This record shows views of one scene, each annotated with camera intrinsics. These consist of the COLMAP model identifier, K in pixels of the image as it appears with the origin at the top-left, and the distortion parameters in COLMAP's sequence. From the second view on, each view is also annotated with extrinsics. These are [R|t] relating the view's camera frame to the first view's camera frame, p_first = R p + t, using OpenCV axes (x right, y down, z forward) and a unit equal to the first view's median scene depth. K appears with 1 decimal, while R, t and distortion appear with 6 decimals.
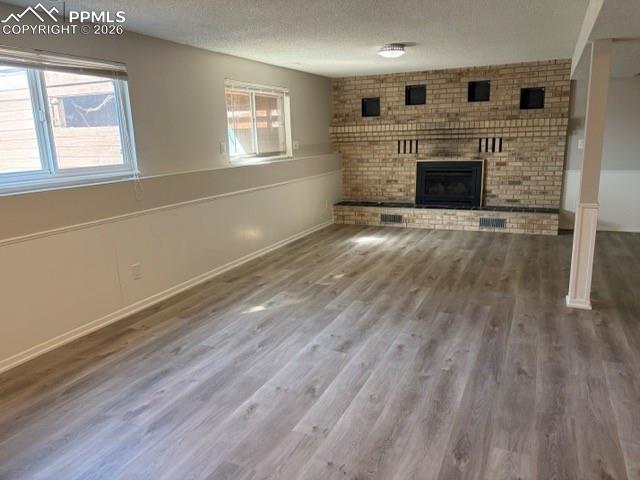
lens RADIAL K [[488.2, 0, 319.8], [0, 488.2, 240.6], [0, 0, 1]] dist [0.055908, -0.055693]
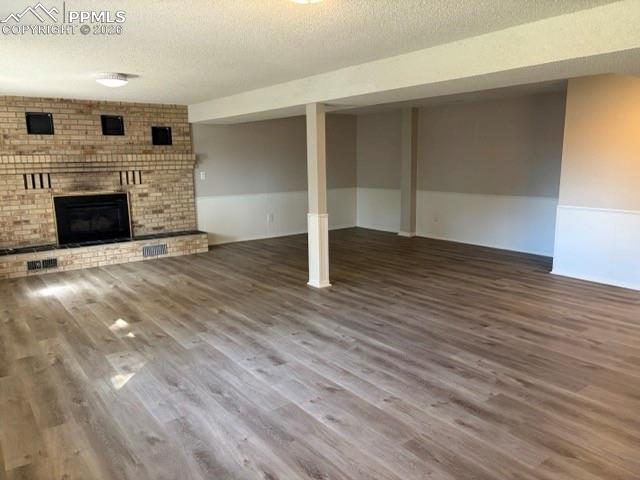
lens RADIAL K [[488.2, 0, 320.9], [0, 488.2, 240.5], [0, 0, 1]] dist [0.055908, -0.055693]
pose [[0.475794, -0.131207, 0.869715, -0.517928], [0.191471, 0.980548, 0.043179, -0.044150], [-0.858463, 0.145981, 0.491661, 0.225394]]
